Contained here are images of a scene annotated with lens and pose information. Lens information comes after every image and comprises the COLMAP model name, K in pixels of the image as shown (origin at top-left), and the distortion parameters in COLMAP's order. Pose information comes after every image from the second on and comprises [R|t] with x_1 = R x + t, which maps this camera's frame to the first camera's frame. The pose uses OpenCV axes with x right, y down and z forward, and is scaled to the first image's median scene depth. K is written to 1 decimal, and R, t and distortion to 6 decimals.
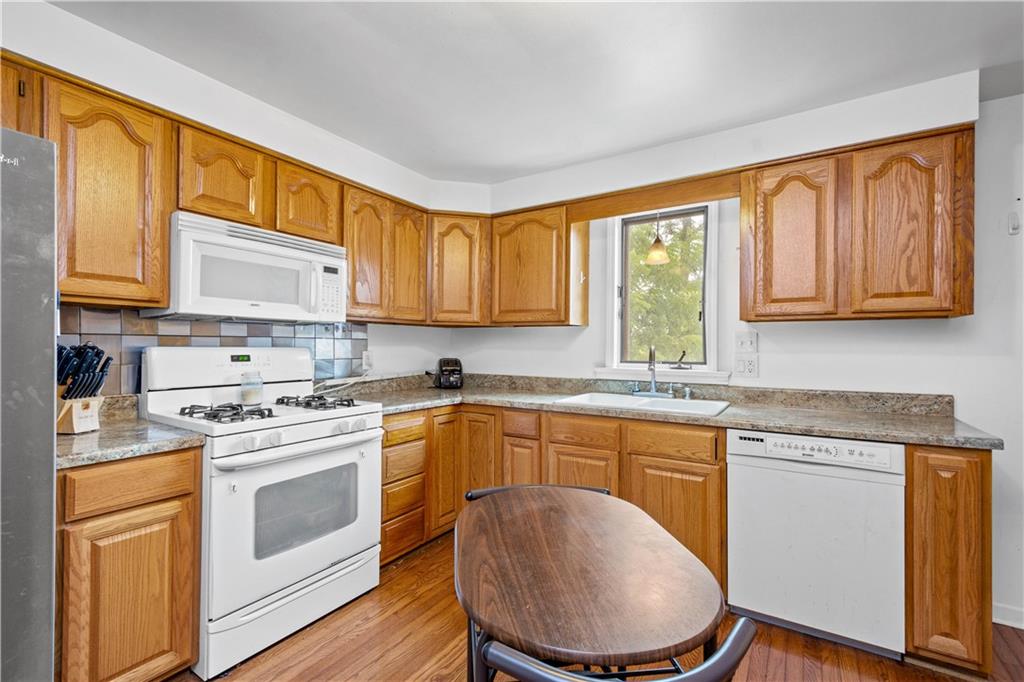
lens RADIAL K [[449.7, 0, 511.2], [0, 449.7, 344.2], [0, 0, 1]] dist [0.014768, -0.004217]
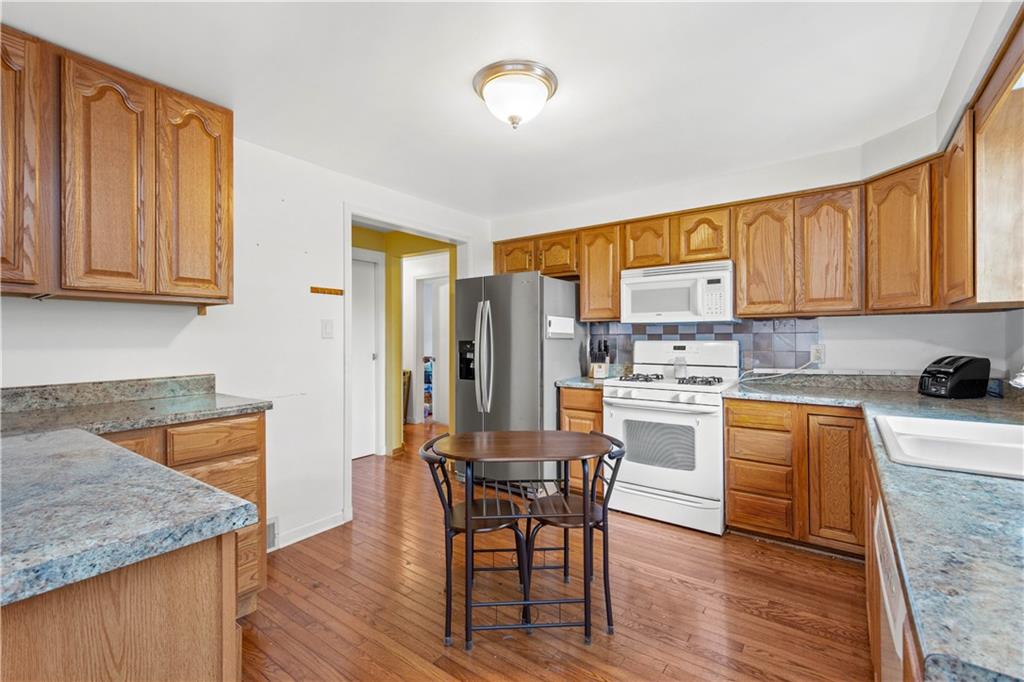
lens RADIAL K [[449.7, 0, 514.3], [0, 449.7, 338.6], [0, 0, 1]] dist [0.014768, -0.004217]
pose [[-0.061021, -0.006631, -0.998114, 0.916902], [0.003955, 0.999968, -0.006885, 0.006971], [0.998129, -0.004367, -0.060993, 0.497430]]
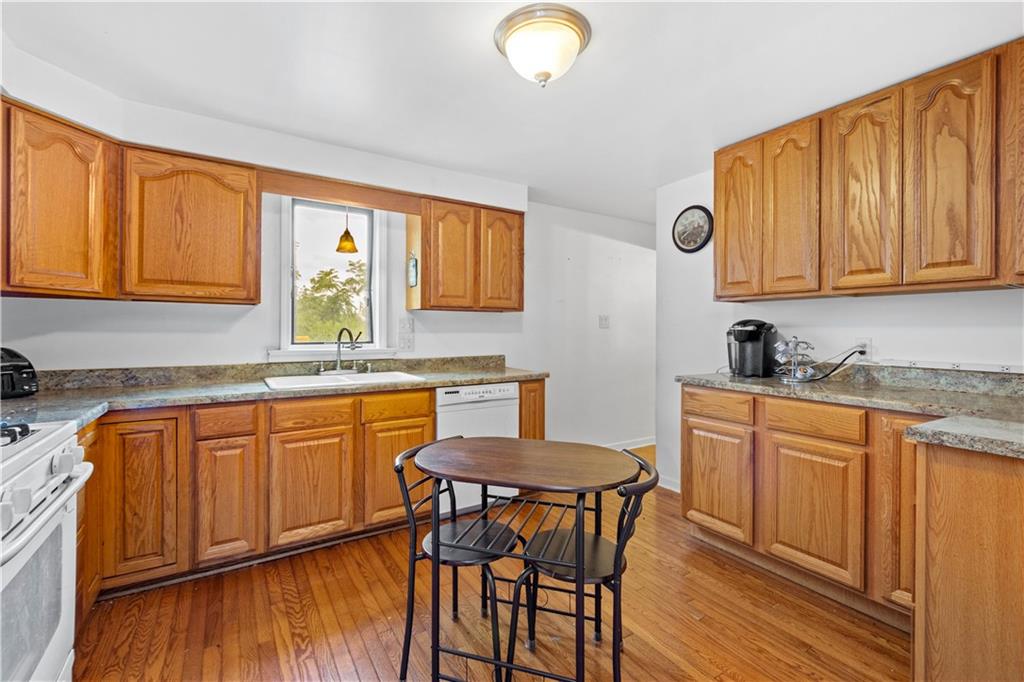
lens RADIAL K [[449.7, 0, 514.8], [0, 449.7, 330.0], [0, 0, 1]] dist [0.014768, -0.004217]
pose [[0.417573, -0.005085, 0.908629, -0.579664], [-0.006401, 0.999943, 0.008537, -0.002545], [-0.908621, -0.009381, 0.417517, 0.186584]]
